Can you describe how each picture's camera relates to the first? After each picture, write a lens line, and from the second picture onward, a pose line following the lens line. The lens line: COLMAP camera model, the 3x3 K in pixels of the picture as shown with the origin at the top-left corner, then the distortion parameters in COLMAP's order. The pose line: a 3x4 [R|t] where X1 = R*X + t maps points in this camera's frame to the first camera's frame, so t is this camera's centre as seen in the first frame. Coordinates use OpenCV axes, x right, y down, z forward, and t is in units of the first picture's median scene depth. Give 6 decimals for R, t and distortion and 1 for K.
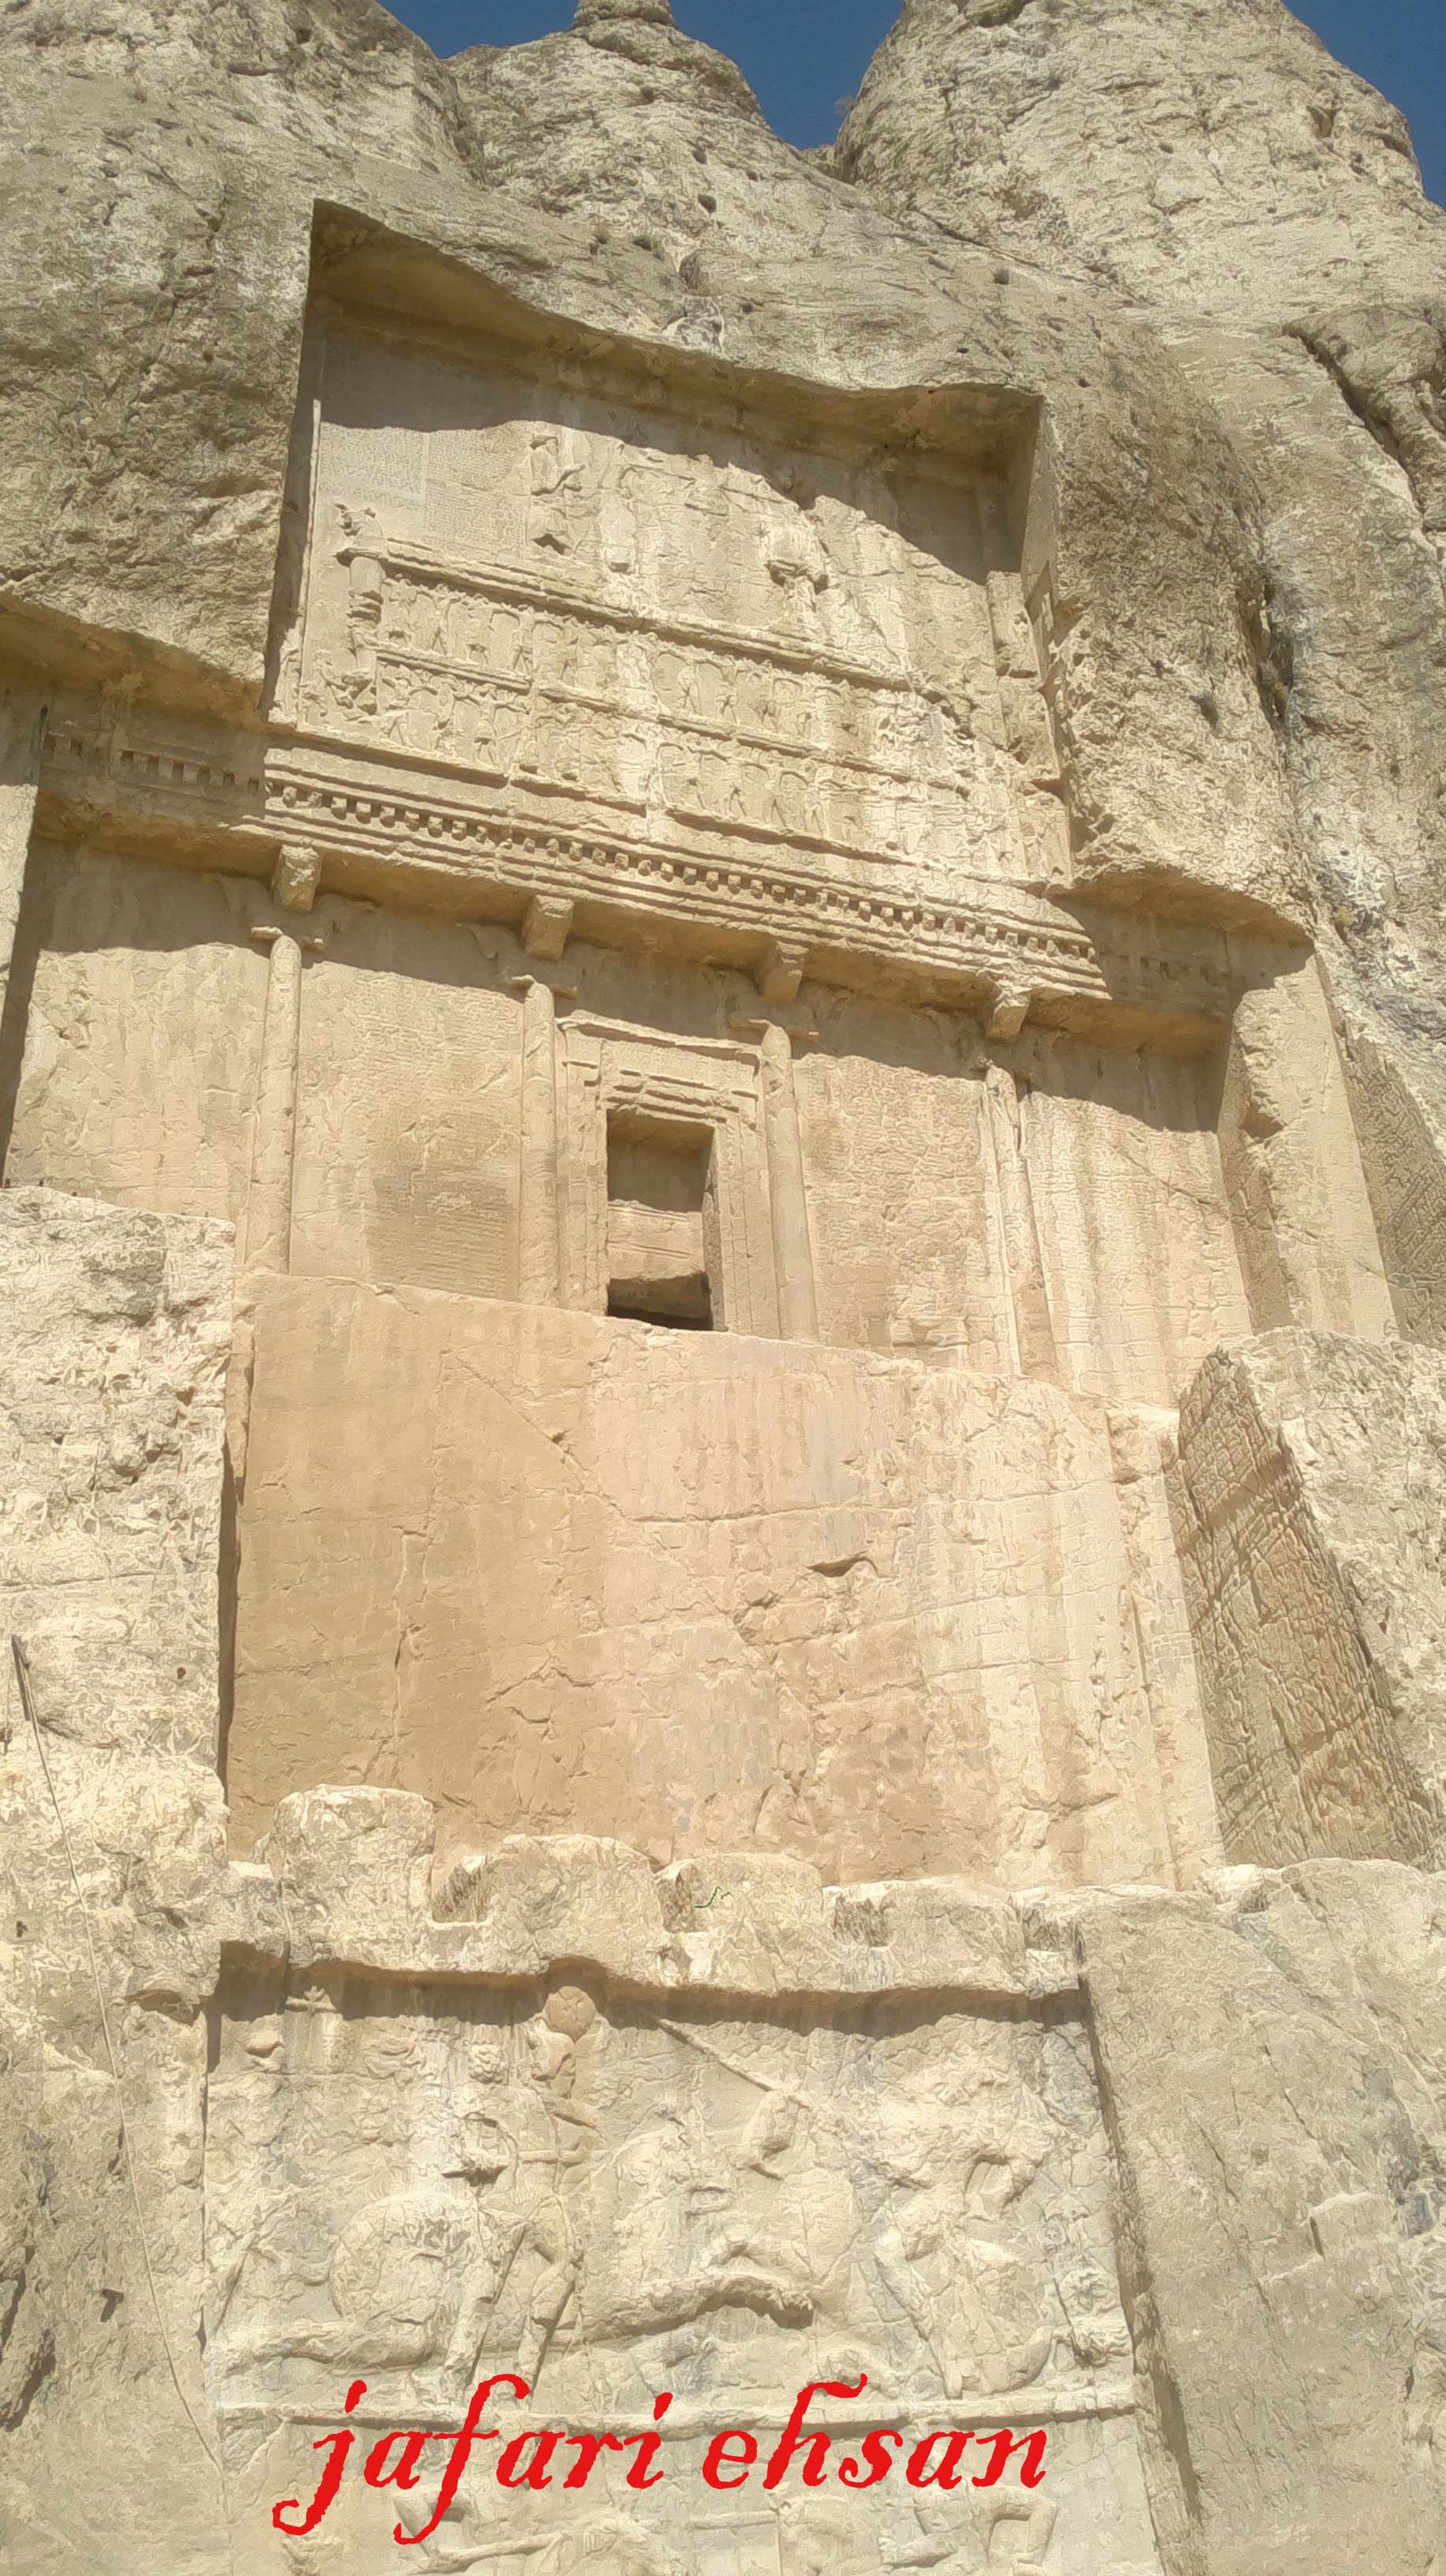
lens RADIAL K [[2637.2, 0, 723.0], [0, 2637.2, 1288.0], [0, 0, 1]] dist [-0.184696, 0.304189]
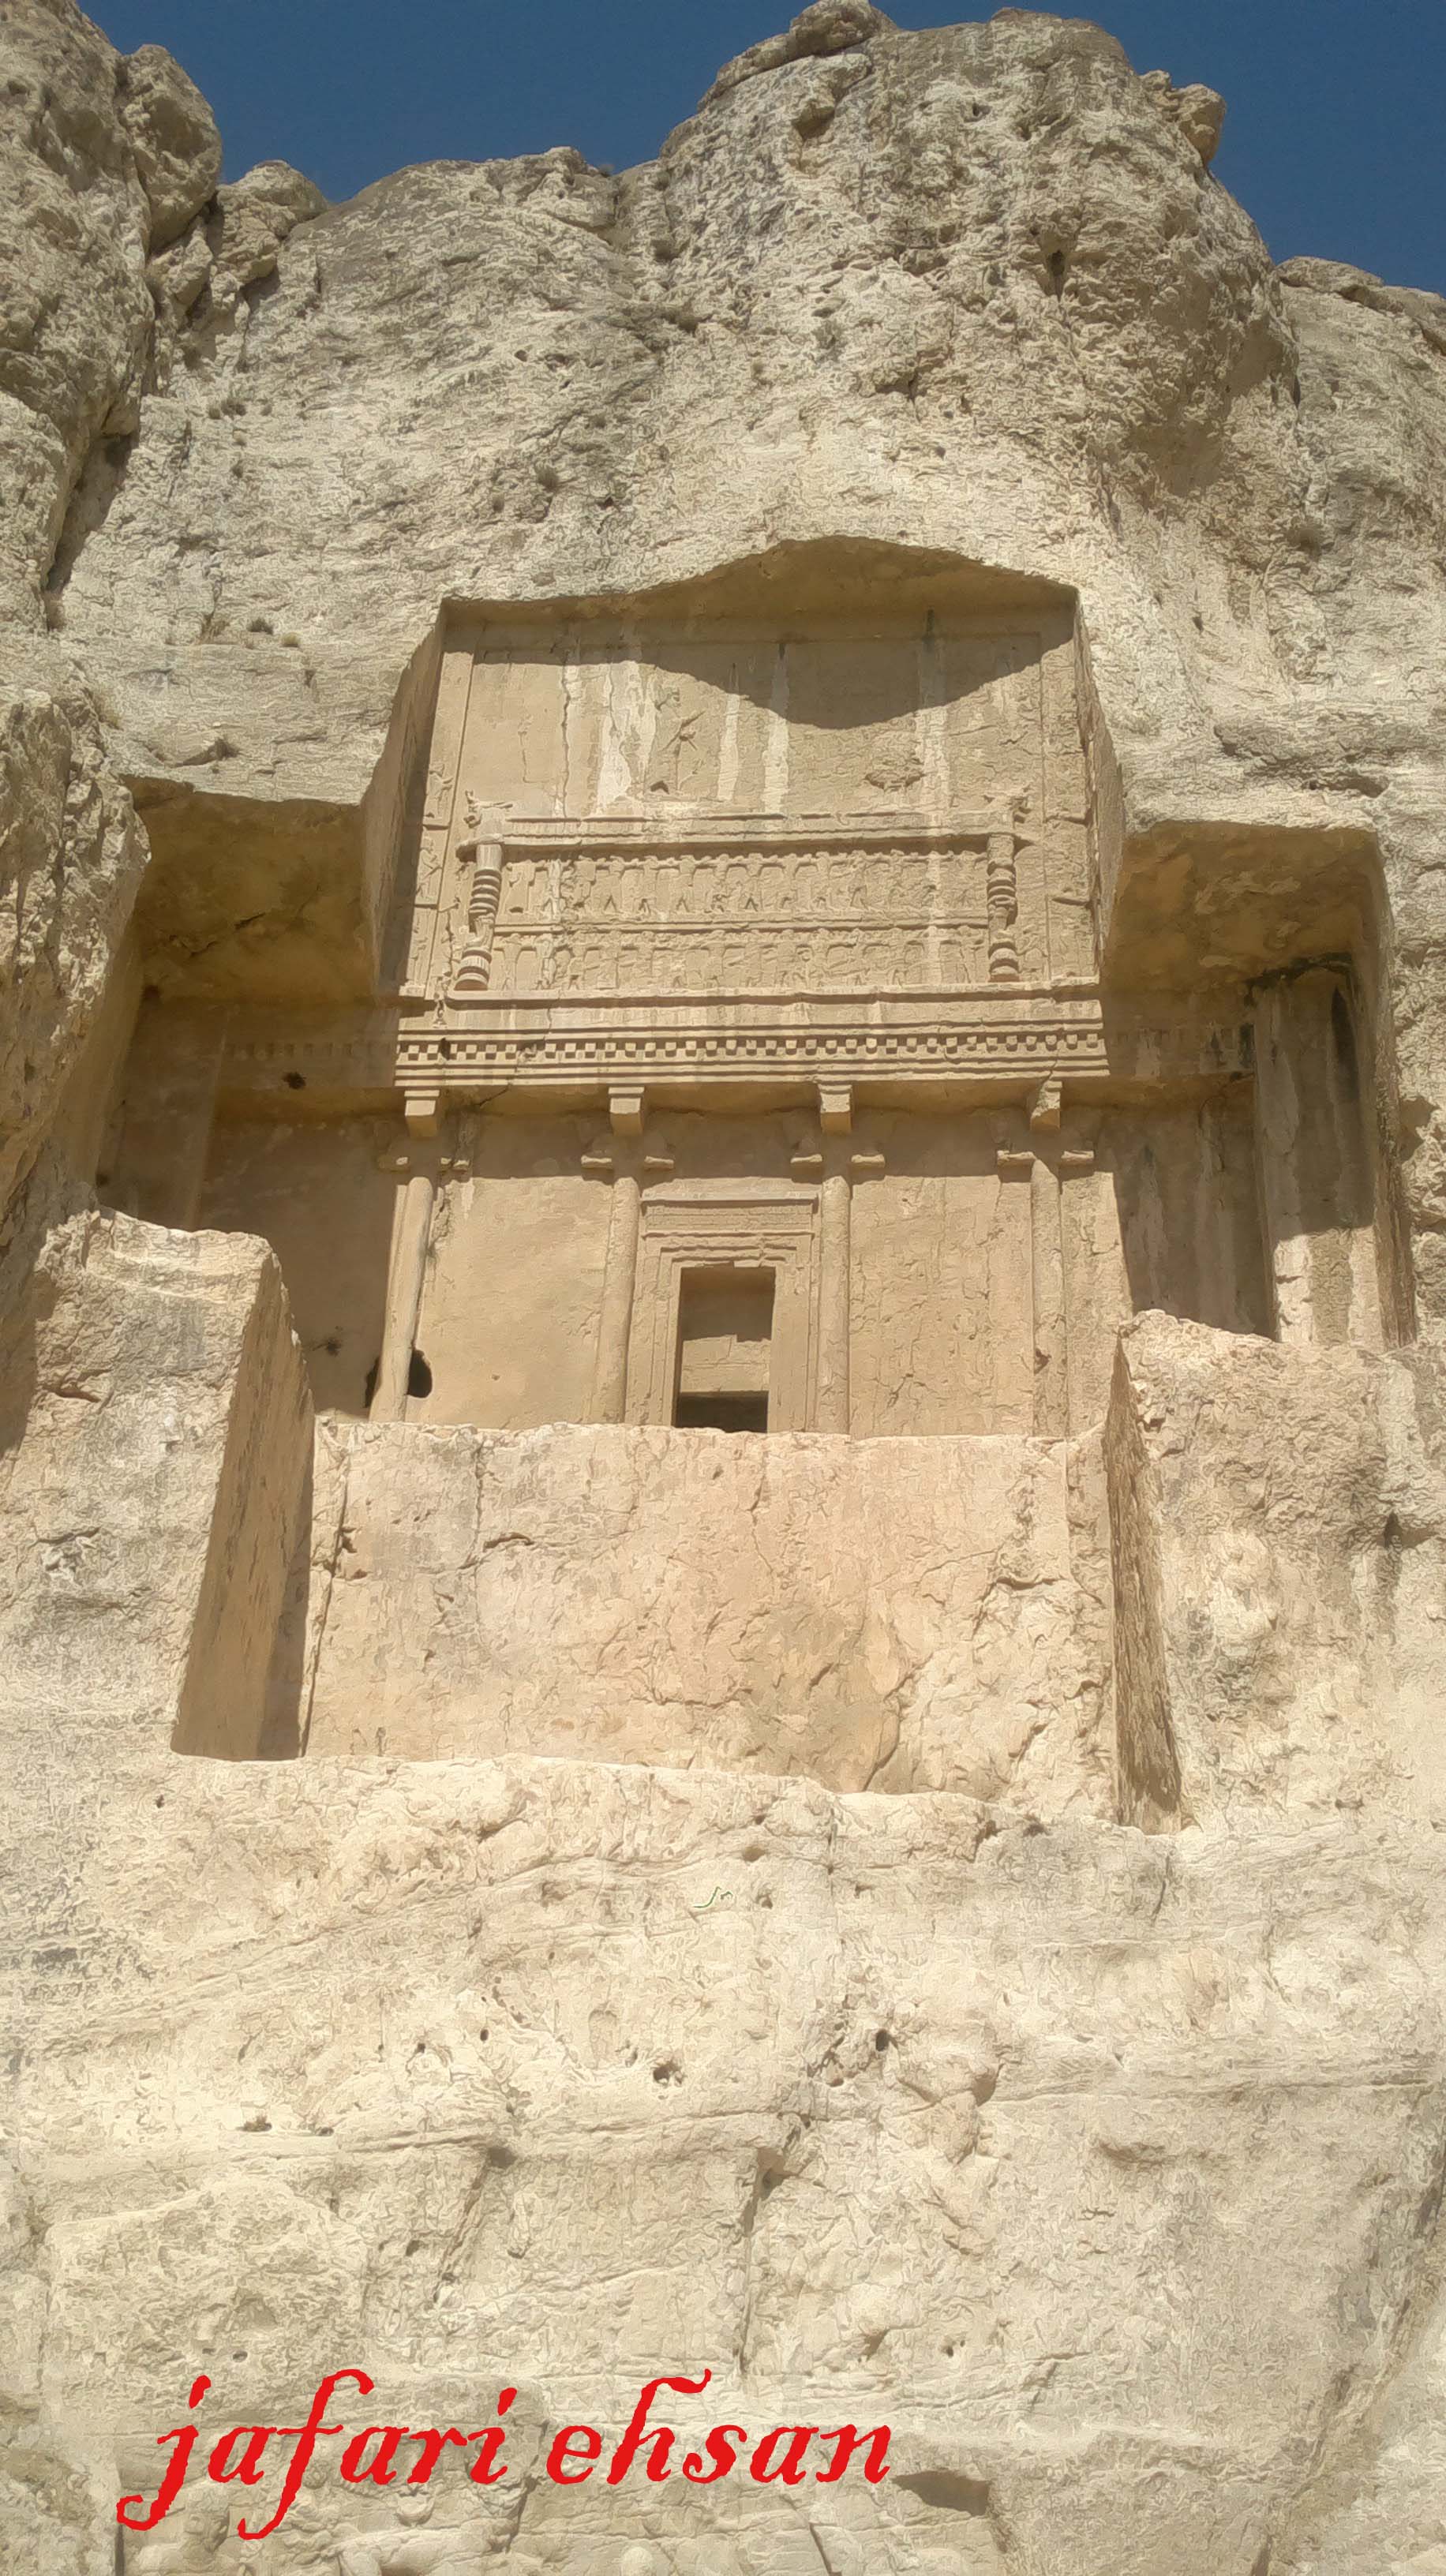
lens RADIAL K [[2148.8, 0, 723.0], [0, 2148.8, 1288.0], [0, 0, 1]] dist [0.005565, 0.006601]
pose [[0.933327, -0.175219, -0.313367, 0.432999], [0.153265, 0.983744, -0.093581, 0.064307], [0.324670, 0.039313, 0.945010, 0.137860]]
